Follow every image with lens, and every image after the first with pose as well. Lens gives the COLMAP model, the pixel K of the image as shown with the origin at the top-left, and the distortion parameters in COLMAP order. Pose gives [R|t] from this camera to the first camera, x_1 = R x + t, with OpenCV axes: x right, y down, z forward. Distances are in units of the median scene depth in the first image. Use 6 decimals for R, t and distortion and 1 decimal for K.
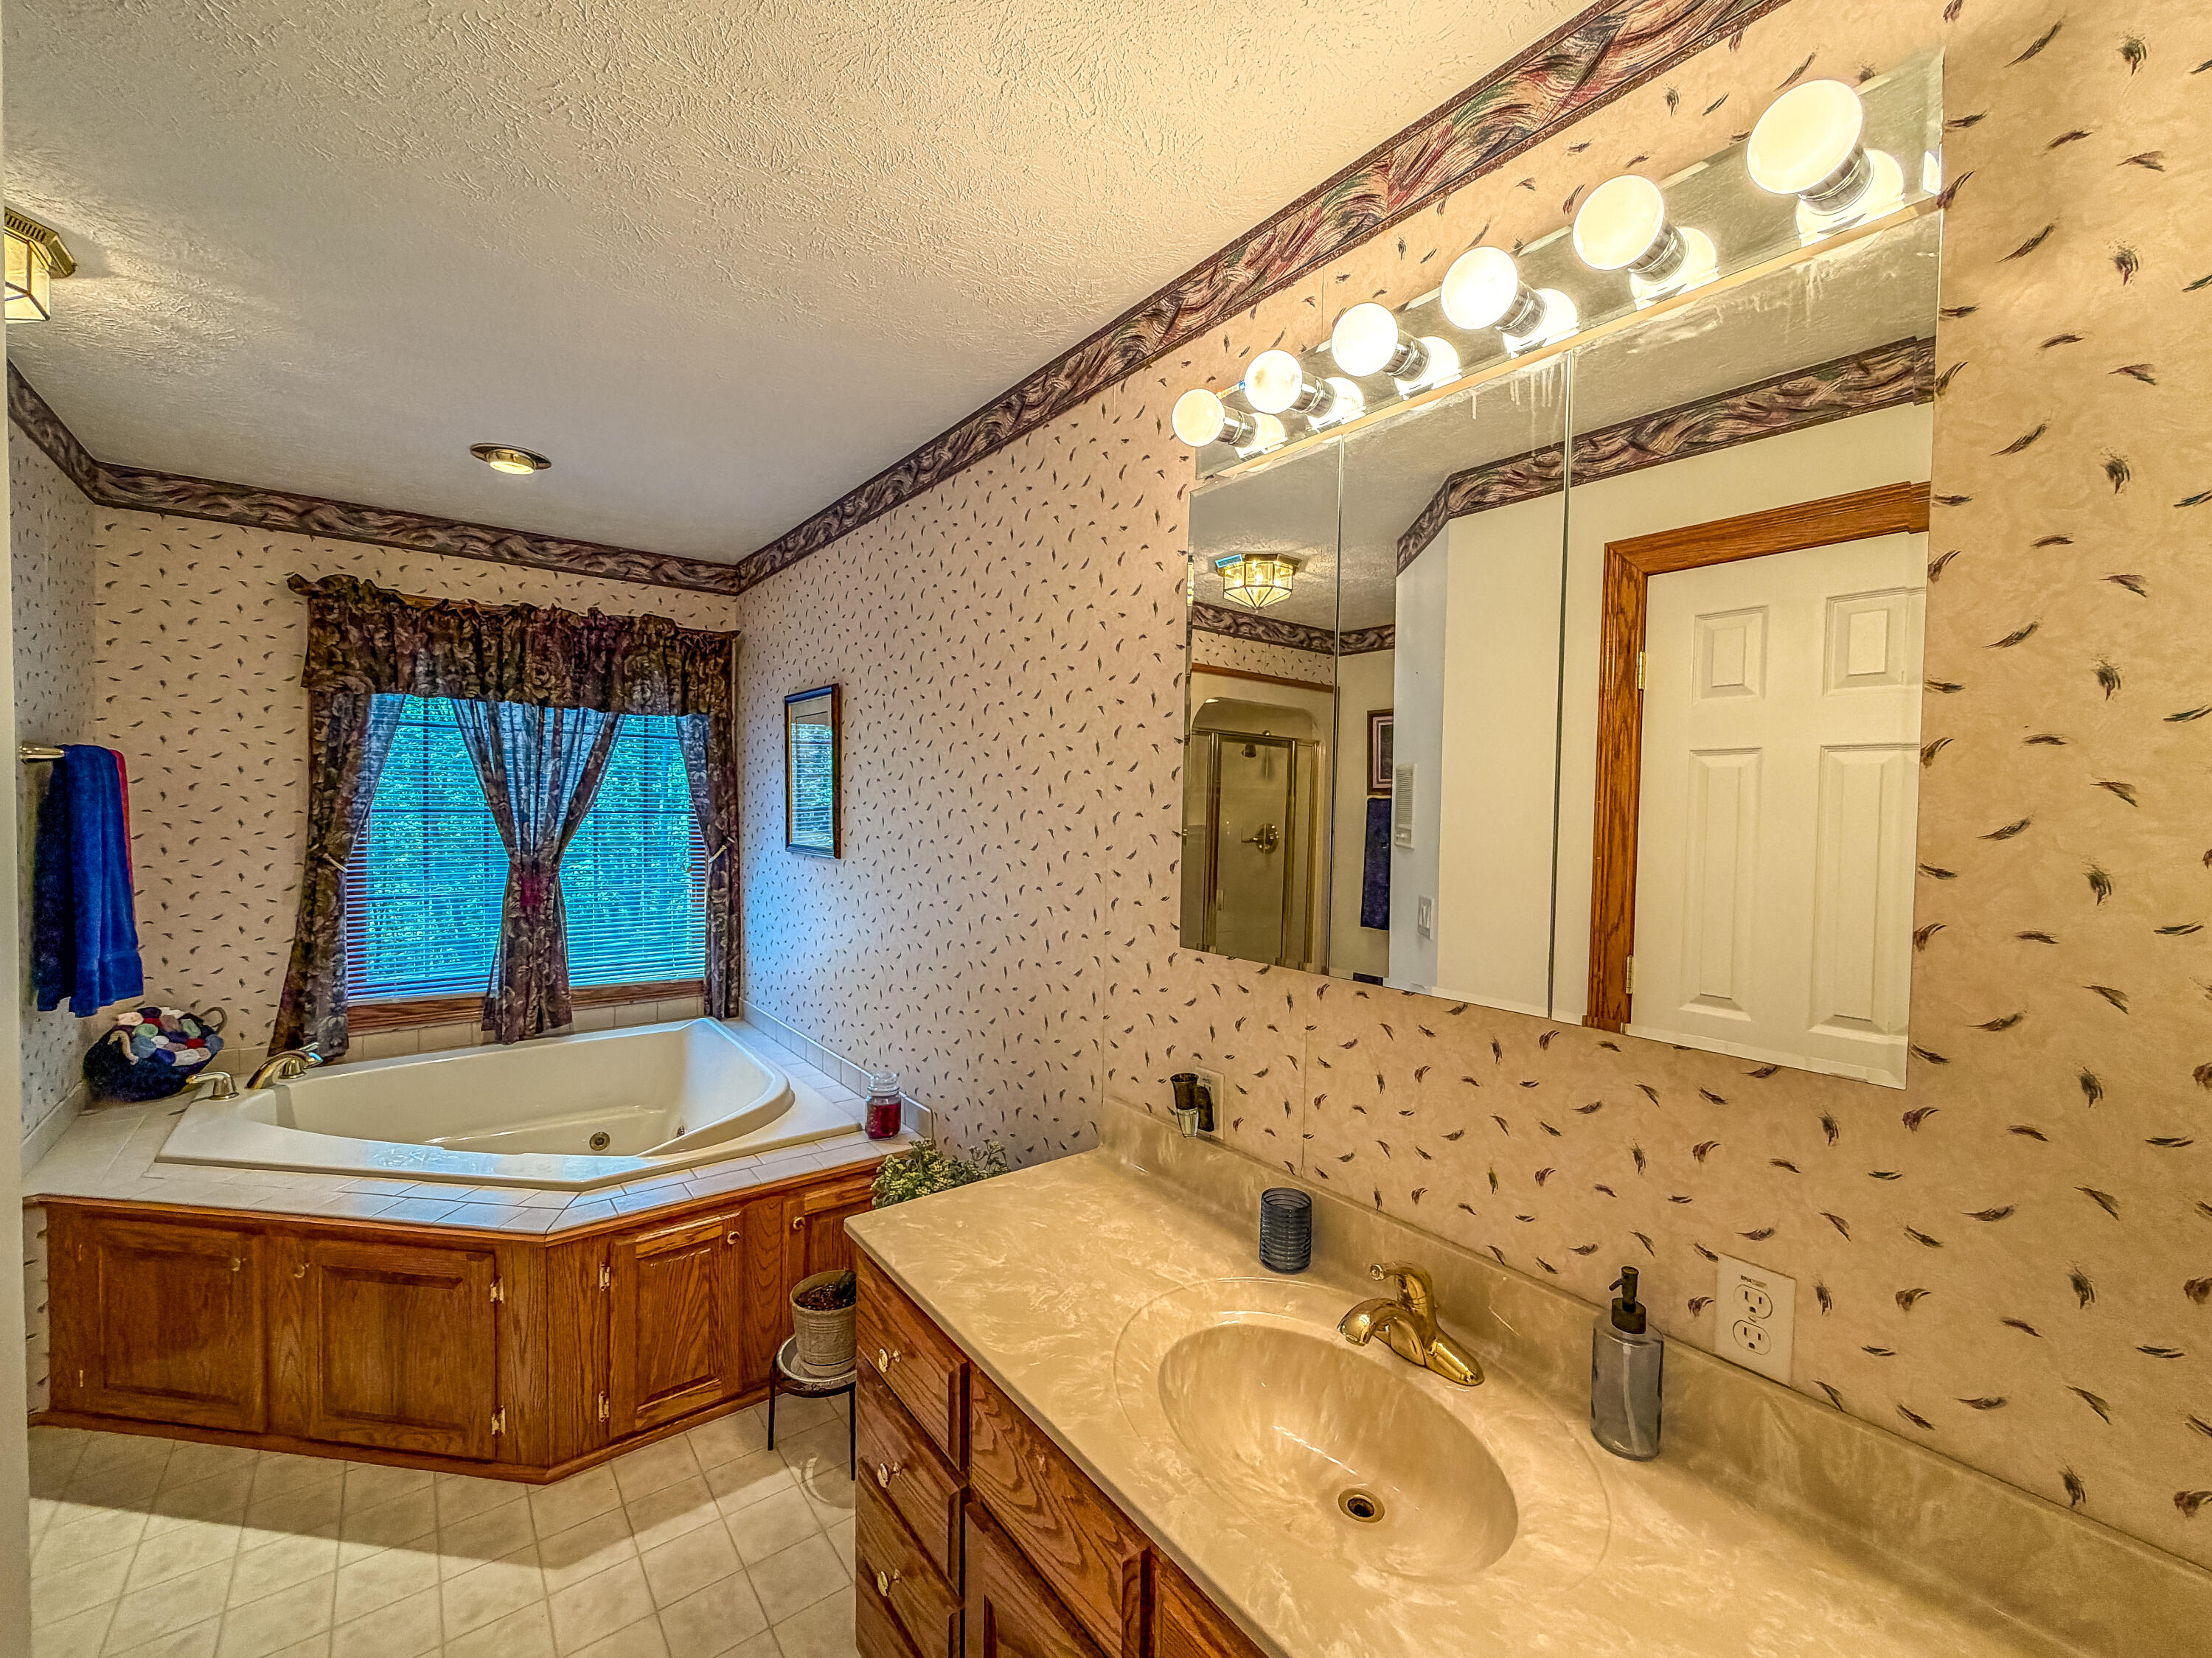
lens RADIAL K [[897.3, 0, 1102.7], [0, 897.3, 829.5], [0, 0, 1]] dist [-0.002452, 0.000515]
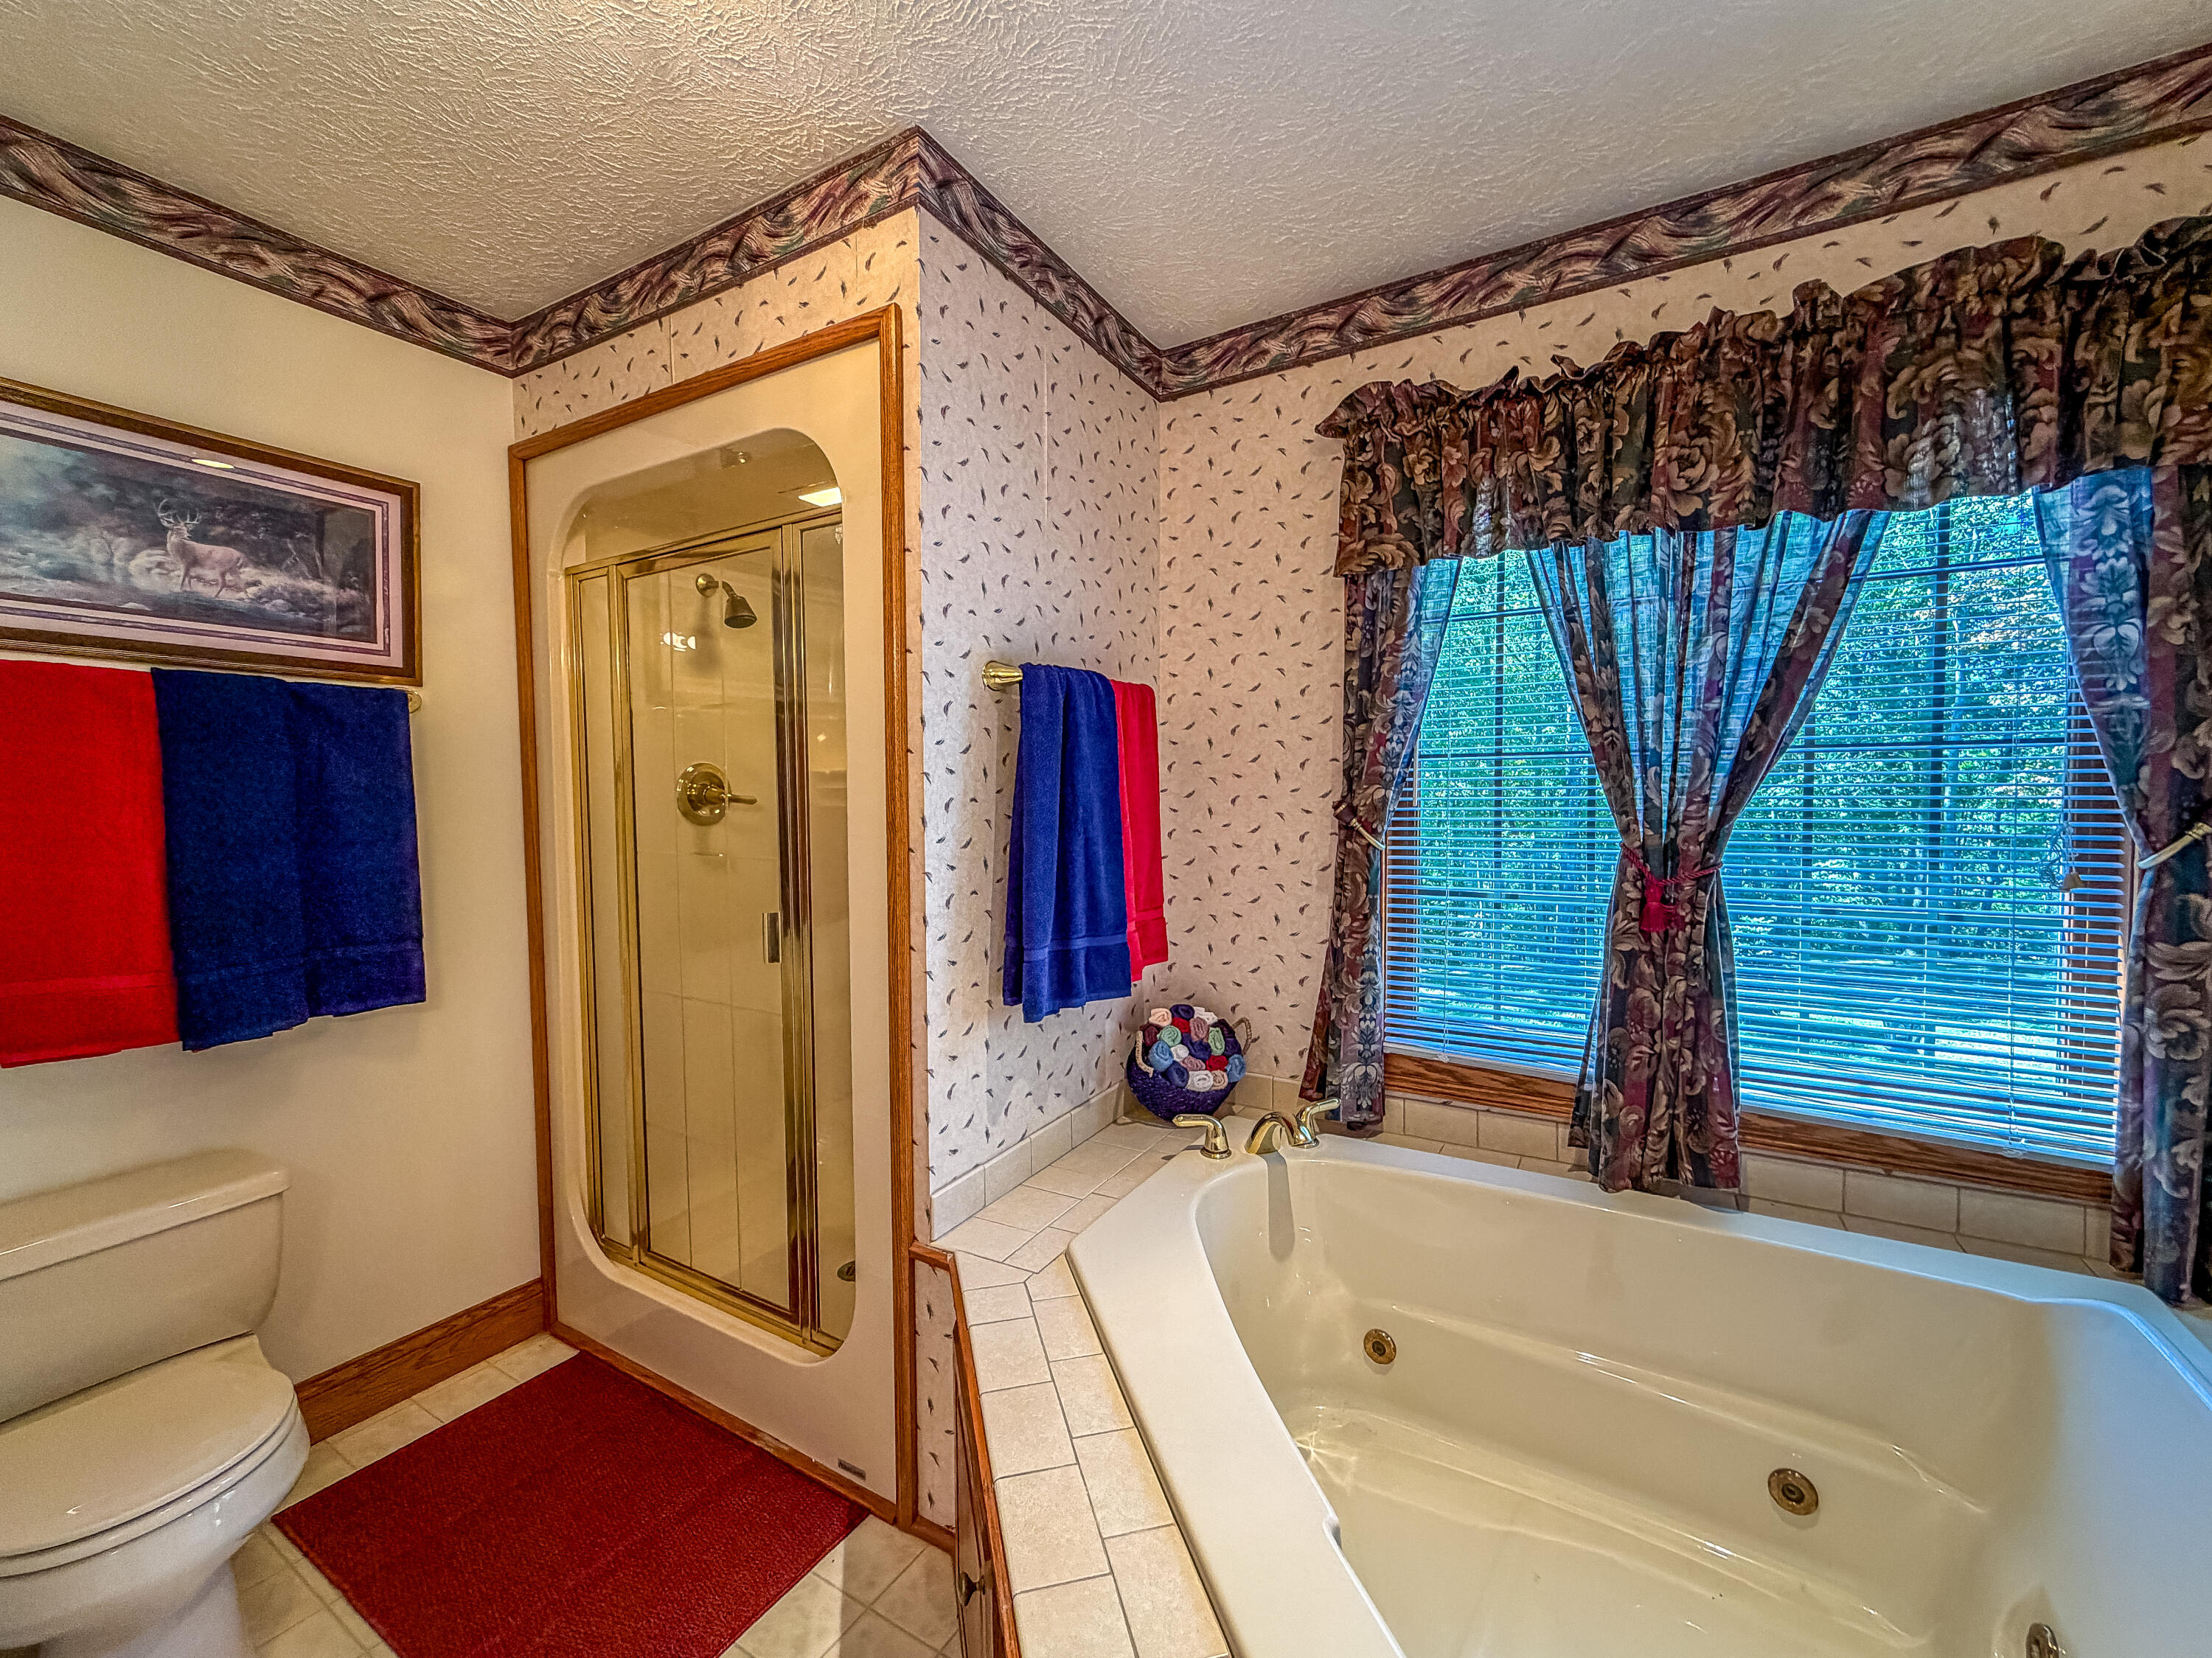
lens RADIAL K [[897.3, 0, 1103.8], [0, 897.3, 825.4], [0, 0, 1]] dist [-0.002452, 0.000515]
pose [[0.347974, 0.017185, -0.937347, -0.278393], [-0.012347, 0.999829, 0.013747, 0.022270], [0.937423, 0.006790, 0.348127, 0.539224]]
